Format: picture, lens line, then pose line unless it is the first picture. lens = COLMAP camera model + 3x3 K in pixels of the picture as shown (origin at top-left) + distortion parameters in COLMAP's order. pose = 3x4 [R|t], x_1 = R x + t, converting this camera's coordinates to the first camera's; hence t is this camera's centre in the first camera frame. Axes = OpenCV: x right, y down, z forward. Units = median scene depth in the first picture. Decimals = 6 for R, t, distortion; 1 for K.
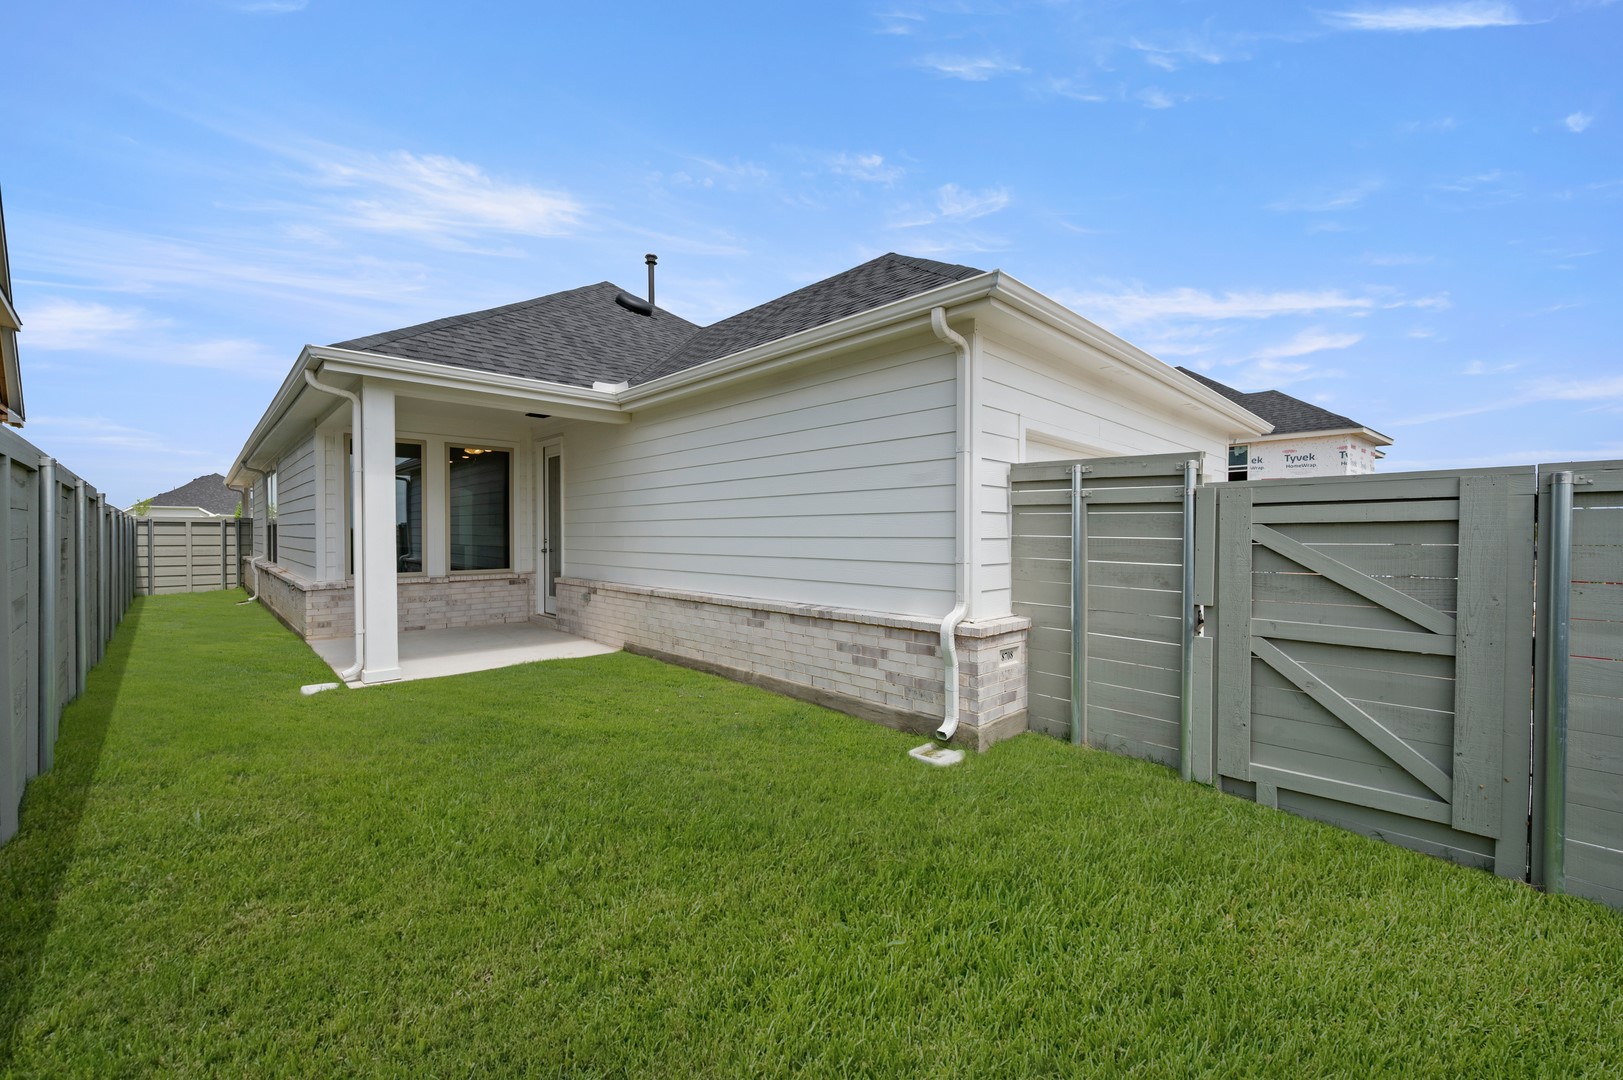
lens RADIAL K [[638.0, 0, 813.4], [0, 638.0, 536.5], [0, 0, 1]] dist [0.000212, 0.000380]
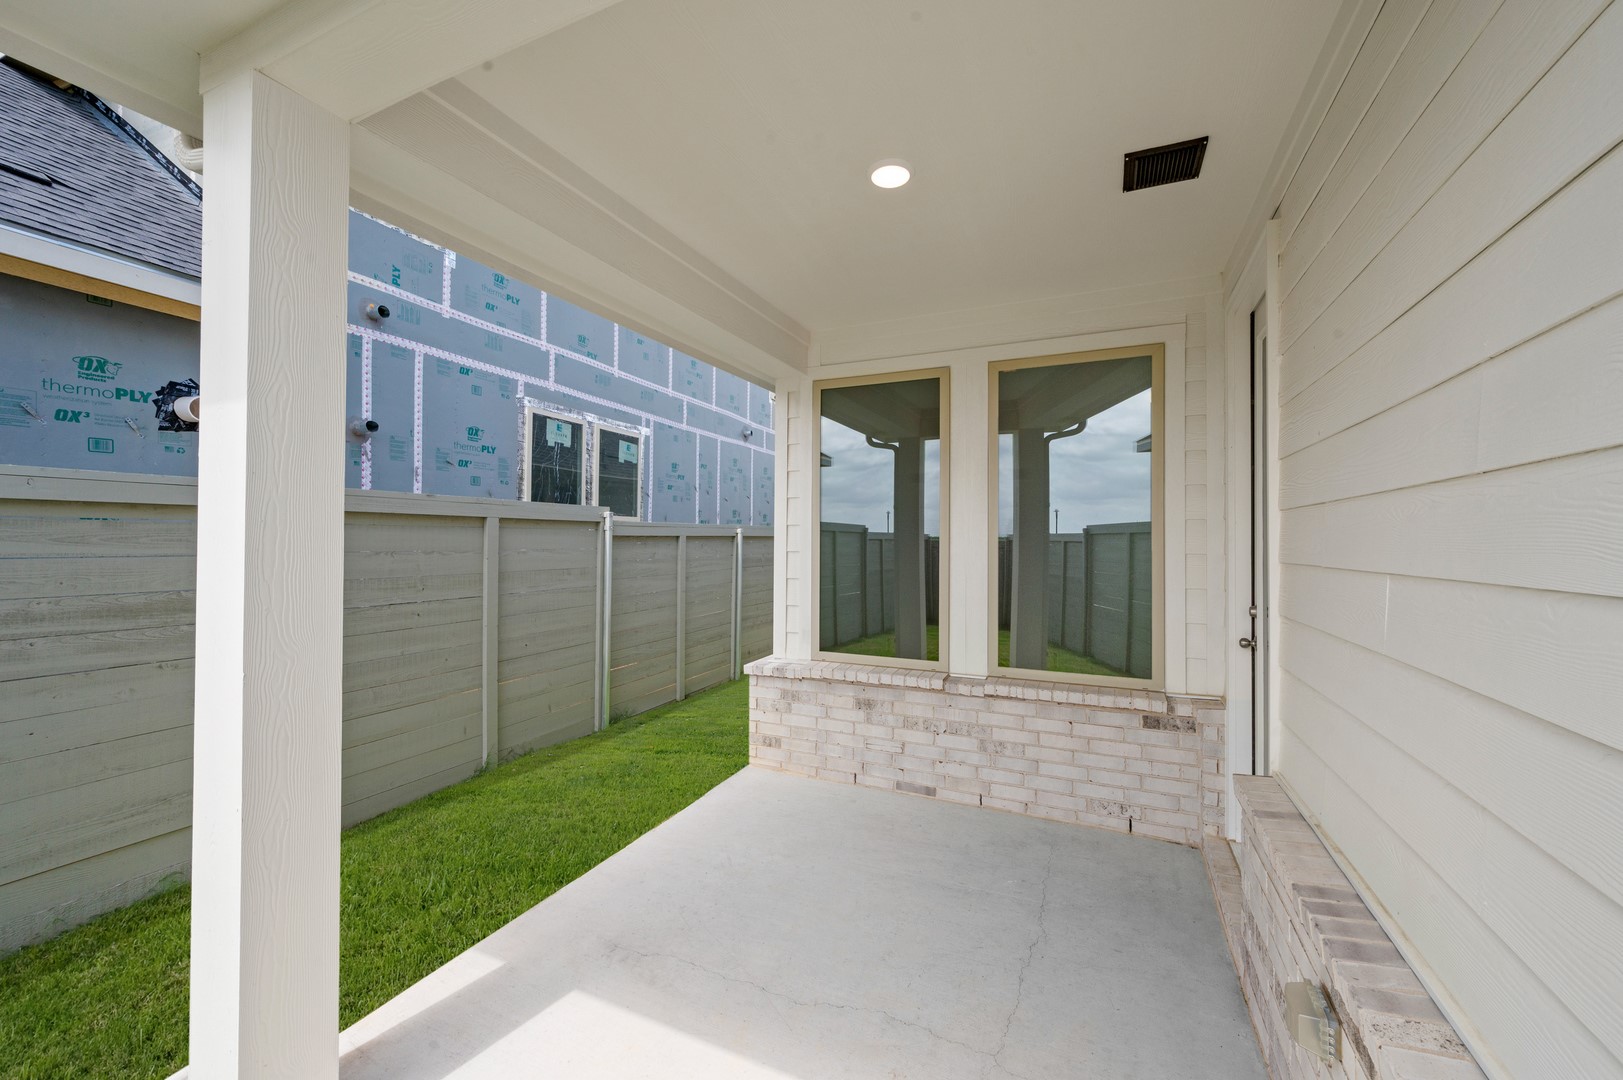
lens RADIAL K [[638.0, 0, 813.4], [0, 638.0, 536.5], [0, 0, 1]] dist [0.000212, 0.000380]
pose [[0.355419, -0.008039, -0.934673, -0.220729], [-0.014797, 0.999789, -0.014226, -0.023748], [0.934590, 0.018886, 0.355225, 0.736150]]
